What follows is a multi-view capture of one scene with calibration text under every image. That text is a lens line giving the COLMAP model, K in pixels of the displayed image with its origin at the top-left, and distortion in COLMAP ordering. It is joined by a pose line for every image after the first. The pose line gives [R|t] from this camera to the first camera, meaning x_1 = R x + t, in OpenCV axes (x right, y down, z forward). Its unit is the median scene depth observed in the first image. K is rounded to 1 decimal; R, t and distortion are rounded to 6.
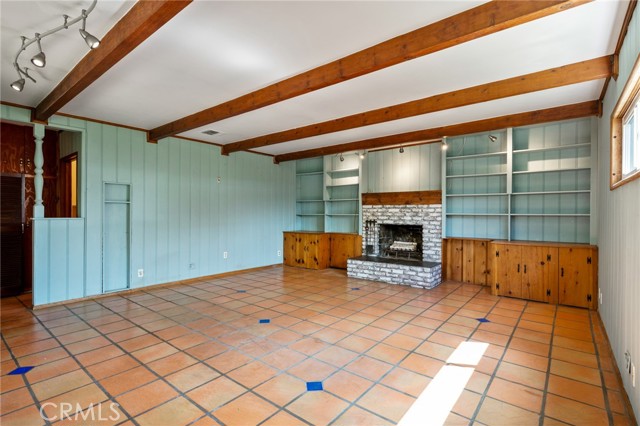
lens RADIAL K [[310.9, 0, 321.3], [0, 310.9, 212.7], [0, 0, 1]] dist [-0.000404, 0.001050]
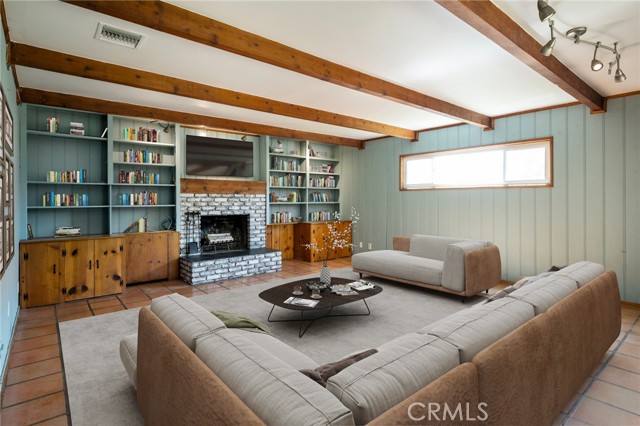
lens RADIAL K [[332.6, 0, 330.9], [0, 332.6, 199.6], [0, 0, 1]] dist [-0.001596, -0.000263]
pose [[0.193354, -0.001424, 0.981128, -0.670125], [0.005128, 0.999987, 0.000441, -0.007141], [-0.981116, 0.004946, 0.193359, 0.499412]]
